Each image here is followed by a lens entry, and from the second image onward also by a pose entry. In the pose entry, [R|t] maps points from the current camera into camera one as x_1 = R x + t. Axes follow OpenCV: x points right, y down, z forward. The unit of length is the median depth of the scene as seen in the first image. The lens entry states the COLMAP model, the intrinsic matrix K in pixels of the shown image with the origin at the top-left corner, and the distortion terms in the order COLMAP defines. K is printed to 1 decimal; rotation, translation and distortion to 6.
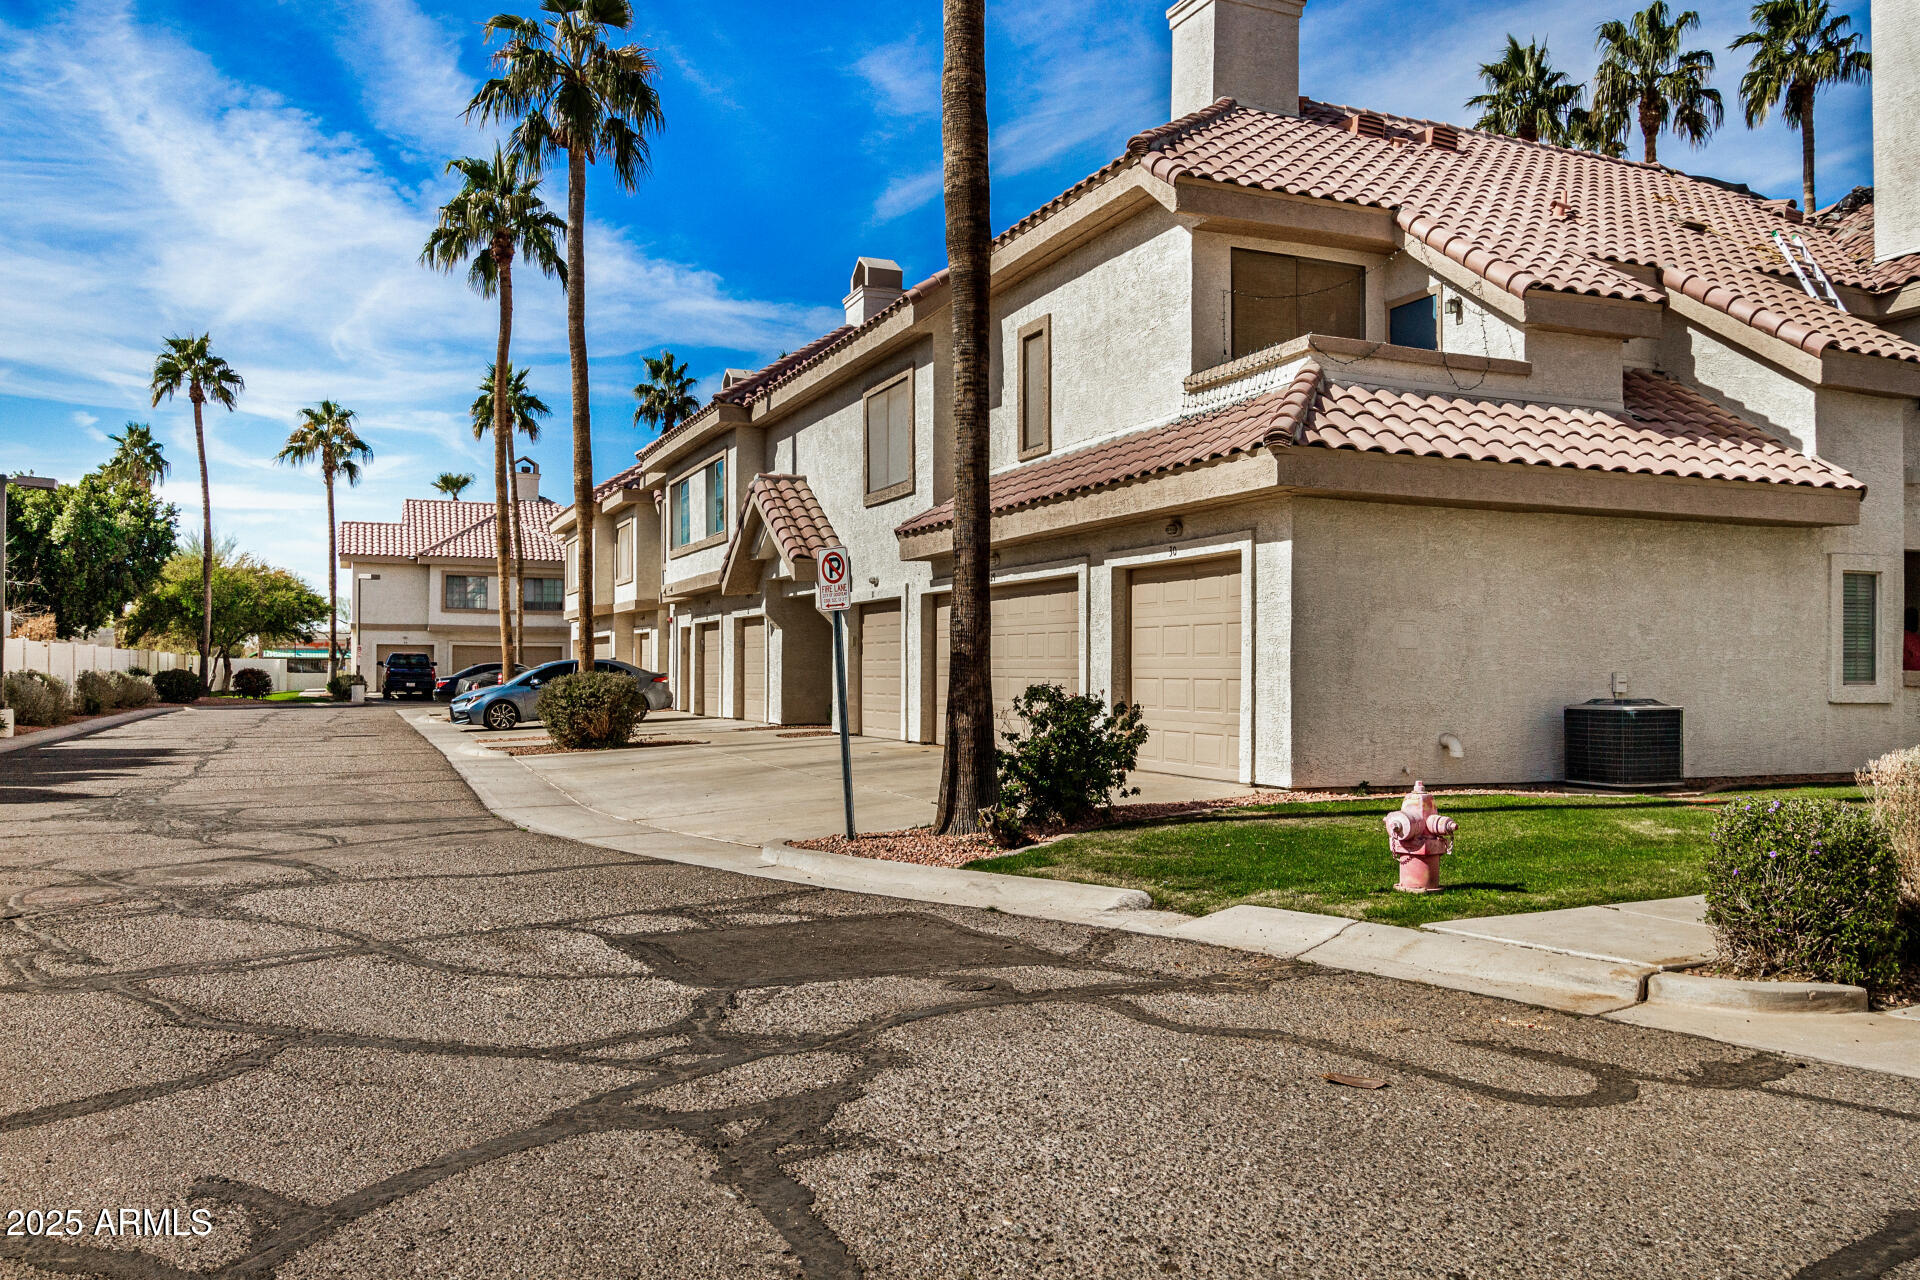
lens RADIAL K [[1786.4, 0, 960.0], [0, 1786.4, 640.0], [0, 0, 1]] dist [-0.004532, -0.002013]
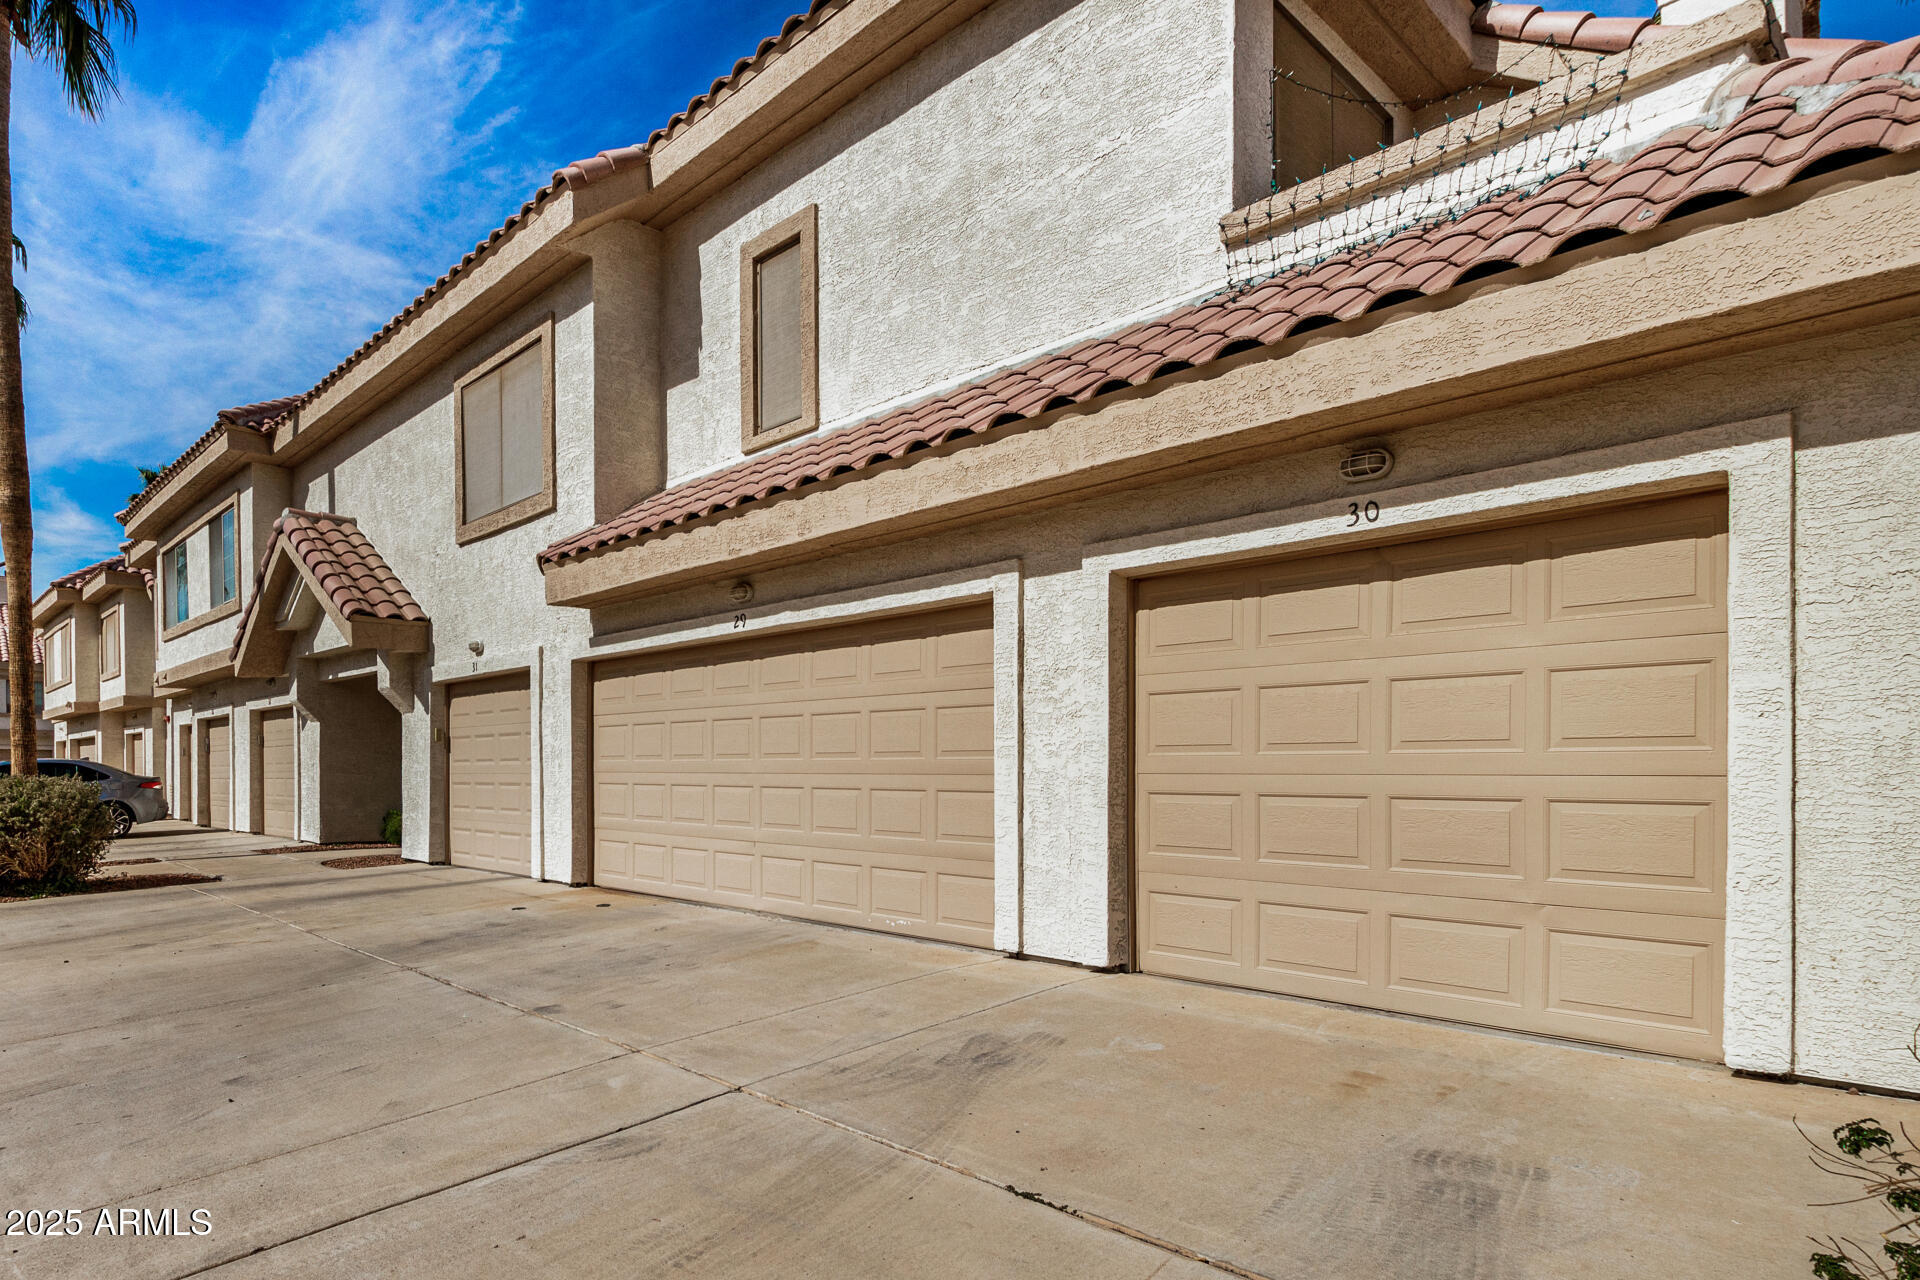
lens RADIAL K [[1530.4, 0, 958.6], [0, 1530.4, 816.0], [0, 0, 1]] dist [0.010541, 0.008294]
pose [[0.951670, -0.005105, 0.307081, -0.044994], [-0.008240, 0.999078, 0.042145, 0.005270], [-0.307013, -0.042639, 0.950750, 0.308407]]
